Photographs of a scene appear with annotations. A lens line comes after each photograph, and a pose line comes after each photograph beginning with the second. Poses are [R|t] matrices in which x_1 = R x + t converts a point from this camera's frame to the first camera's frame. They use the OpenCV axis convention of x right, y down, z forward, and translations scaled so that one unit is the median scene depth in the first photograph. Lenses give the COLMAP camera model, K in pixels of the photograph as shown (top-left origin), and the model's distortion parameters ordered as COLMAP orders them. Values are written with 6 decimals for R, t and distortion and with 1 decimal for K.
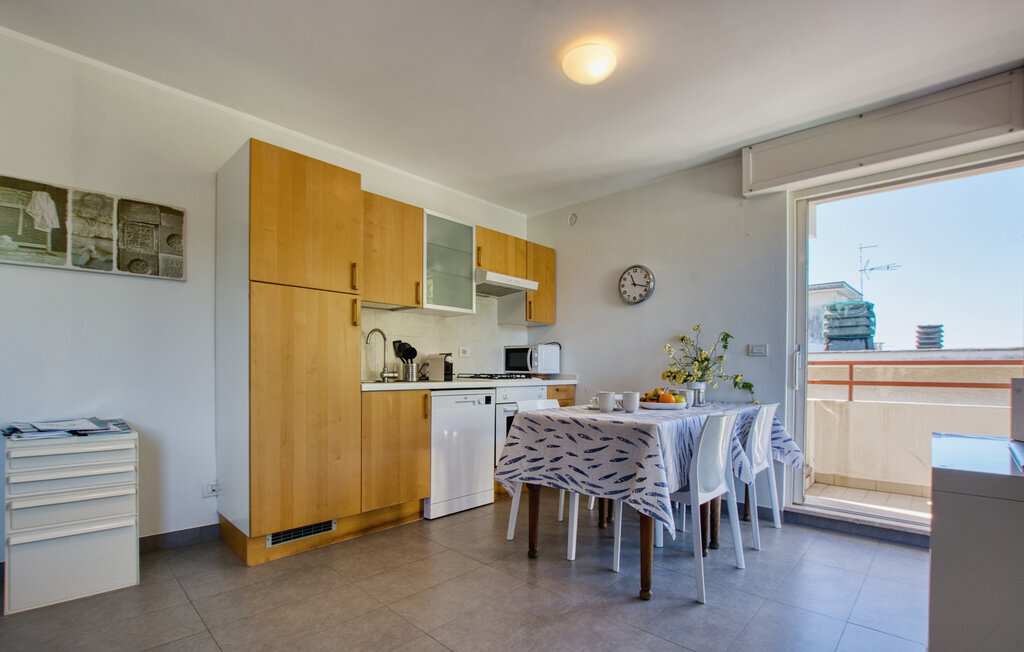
lens RADIAL K [[474.7, 0, 511.6], [0, 474.7, 369.2], [0, 0, 1]] dist [-0.030429, -0.000104]
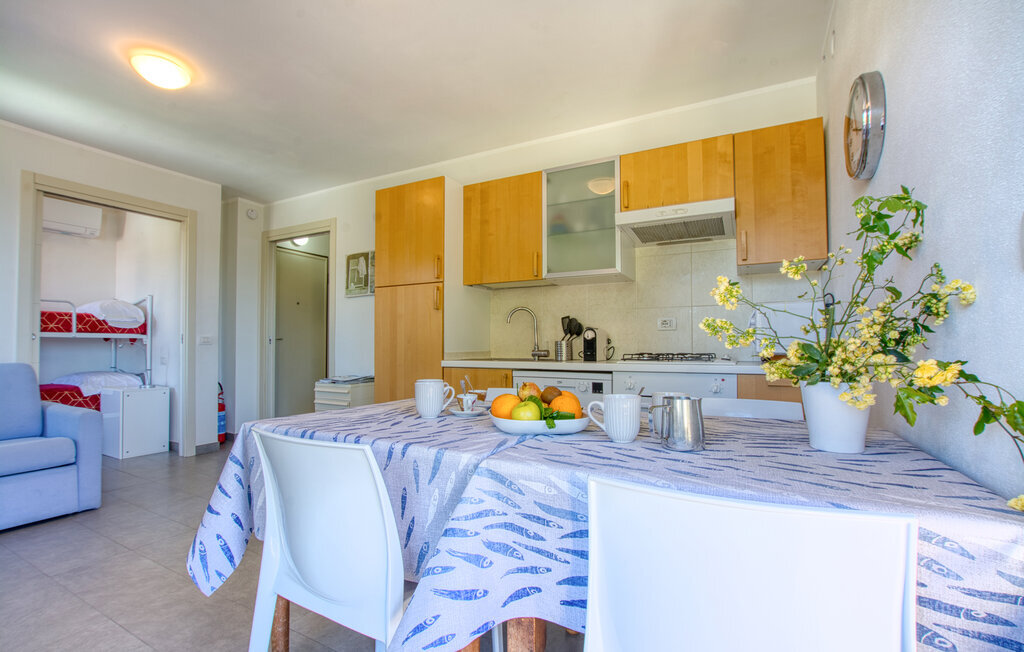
lens RADIAL K [[450.5, 0, 499.6], [0, 450.5, 338.9], [0, 0, 1]] dist [-0.026634, -0.000170]
pose [[0.253627, -0.026184, -0.966948, 0.238909], [0.003665, 0.999652, -0.026108, 0.002516], [0.967295, 0.003078, 0.253635, 0.272973]]
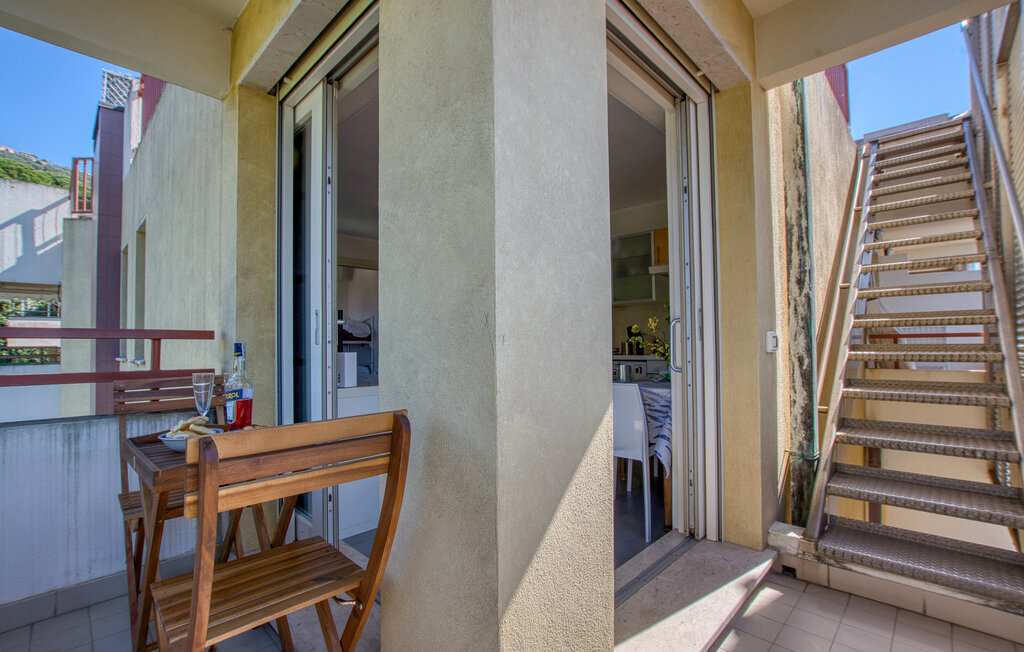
lens RADIAL K [[450.5, 0, 499.6], [0, 450.5, 338.9], [0, 0, 1]] dist [-0.026634, -0.000170]
pose [[-0.021869, -0.024667, -0.999456, 0.476387], [0.014232, 0.999587, -0.024981, 0.002770], [0.999660, -0.014770, -0.021509, 0.263623]]
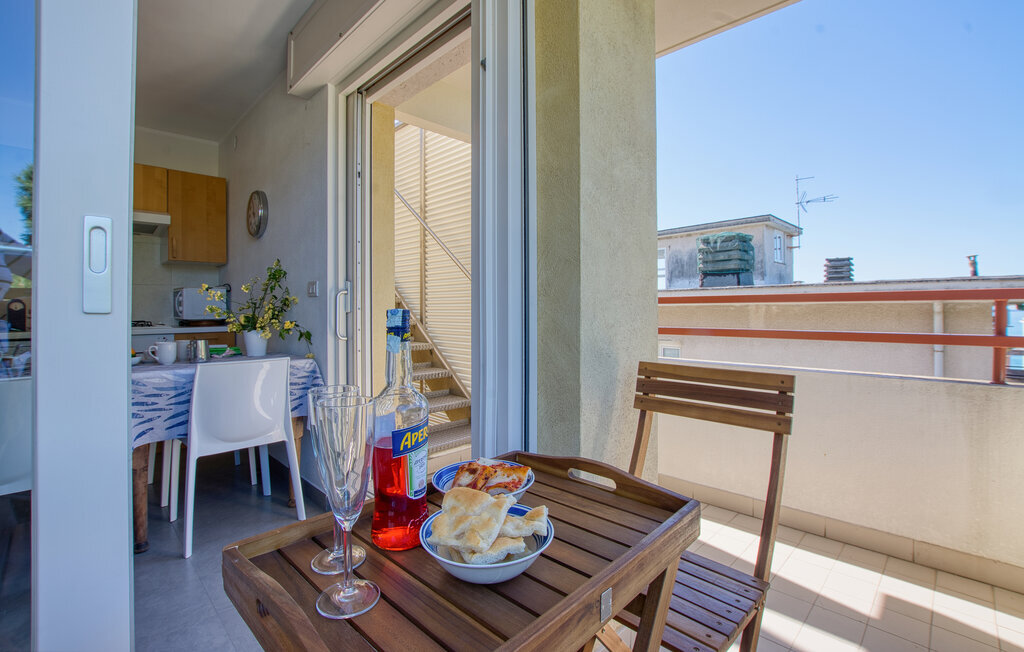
lens RADIAL K [[455.5, 0, 510.8], [0, 455.5, 318.3], [0, 0, 1]] dist [-0.026278, 0.000054]
pose [[0.999480, -0.013733, -0.029165, 0.329904], [0.014307, 0.999707, 0.019539, -0.000631], [0.028888, -0.019946, 0.999384, 0.088181]]
